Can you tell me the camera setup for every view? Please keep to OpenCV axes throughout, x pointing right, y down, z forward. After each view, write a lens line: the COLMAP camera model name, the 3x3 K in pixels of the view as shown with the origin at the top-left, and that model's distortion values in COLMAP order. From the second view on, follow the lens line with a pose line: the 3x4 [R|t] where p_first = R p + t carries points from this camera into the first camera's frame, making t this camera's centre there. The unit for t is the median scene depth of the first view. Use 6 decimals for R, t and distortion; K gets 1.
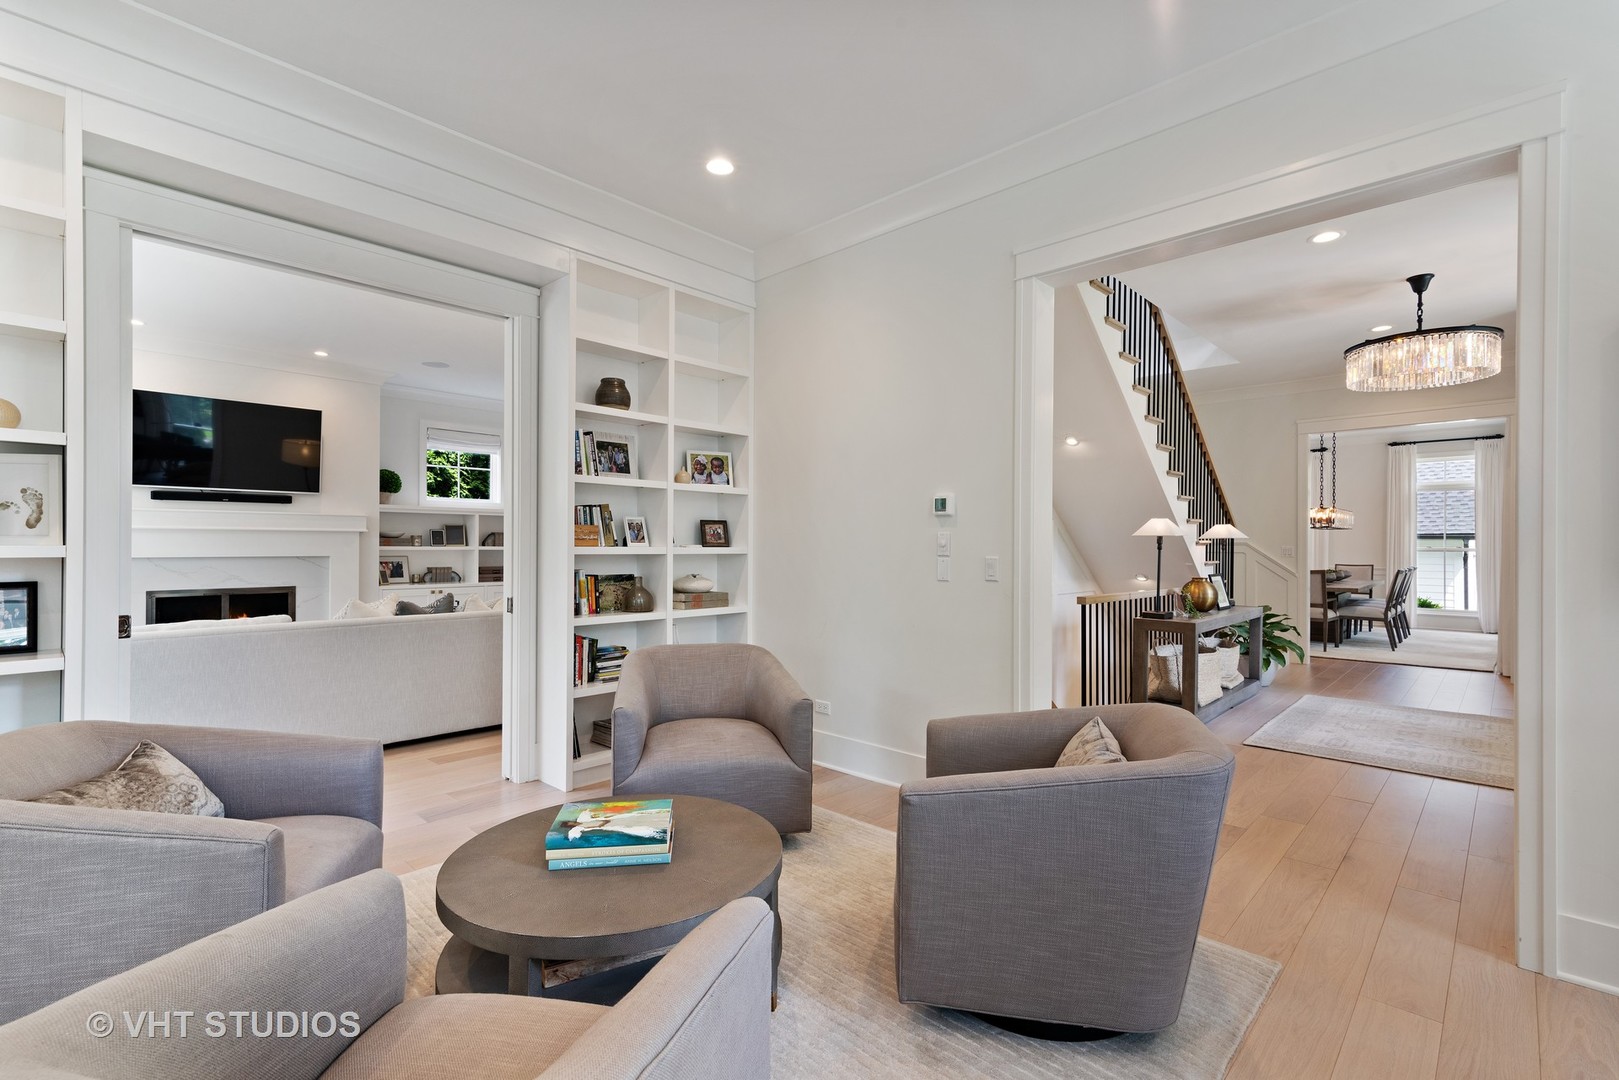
lens RADIAL K [[751.3, 0, 809.5], [0, 751.3, 547.5], [0, 0, 1]] dist [0.016768, -0.000761]
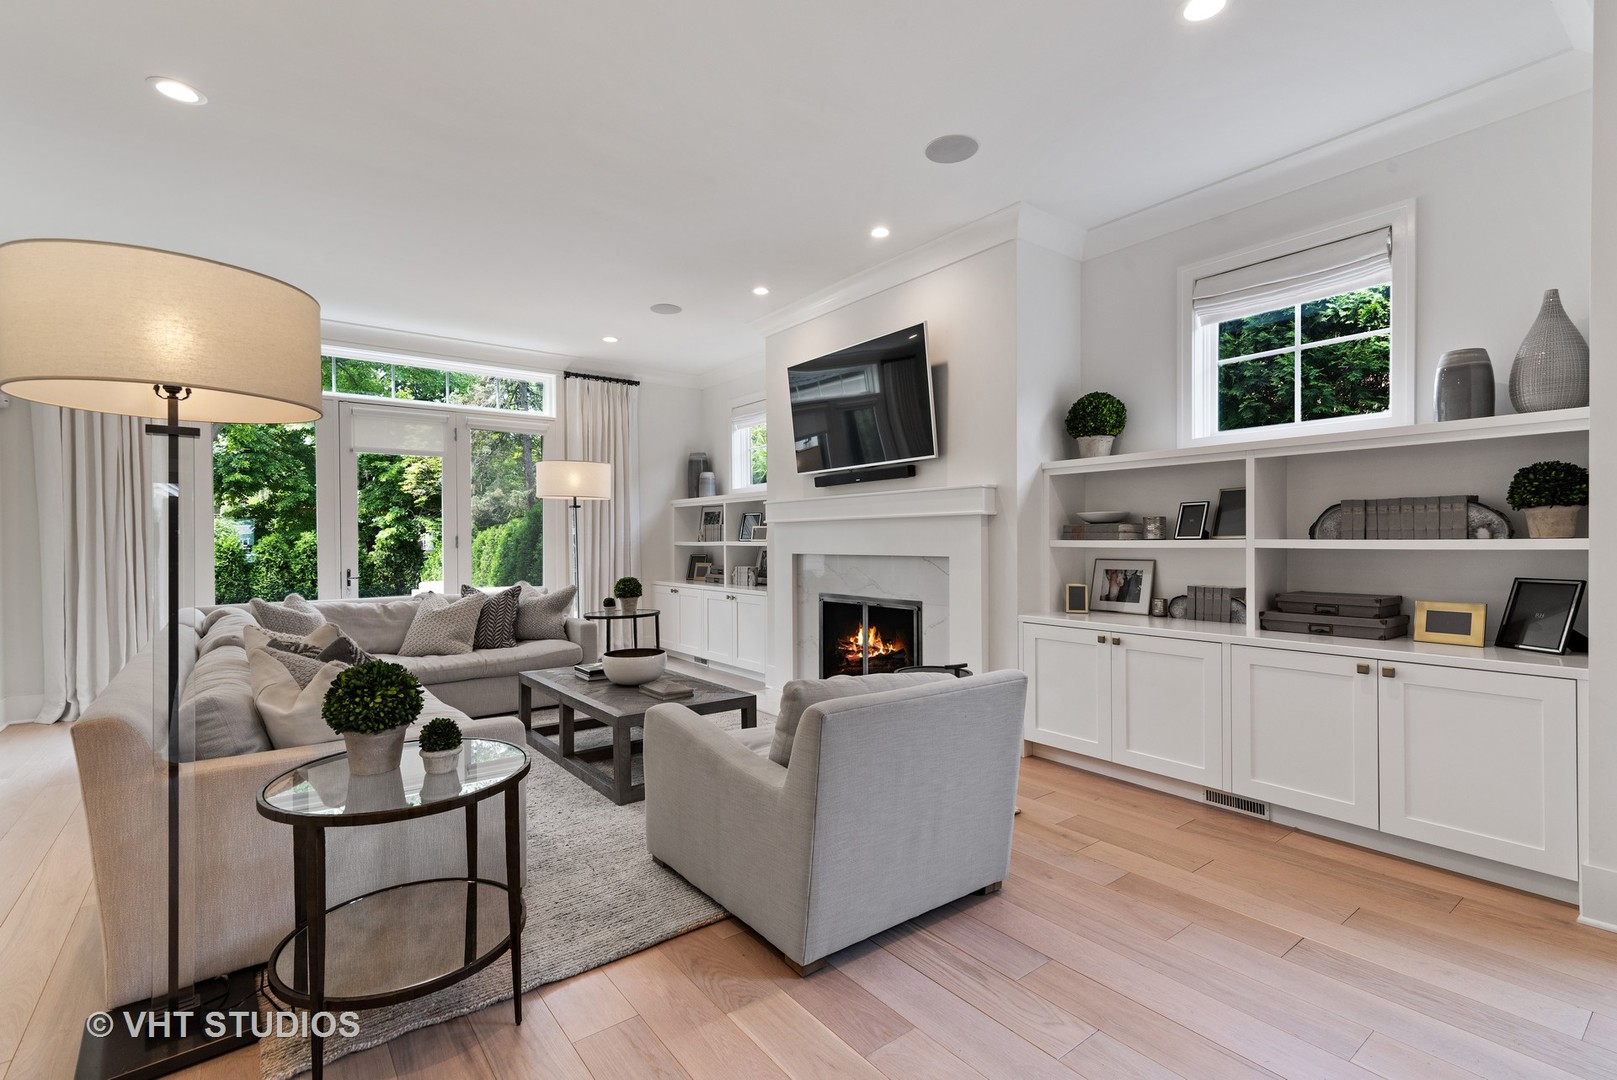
lens RADIAL K [[750.4, 0, 811.4], [0, 750.4, 544.7], [0, 0, 1]] dist [0.016768, -0.000761]
pose [[-0.164124, 0.003973, -0.986432, -0.016948], [0.002450, 0.999990, 0.003620, -0.000695], [0.986437, -0.001823, -0.164132, 0.861793]]
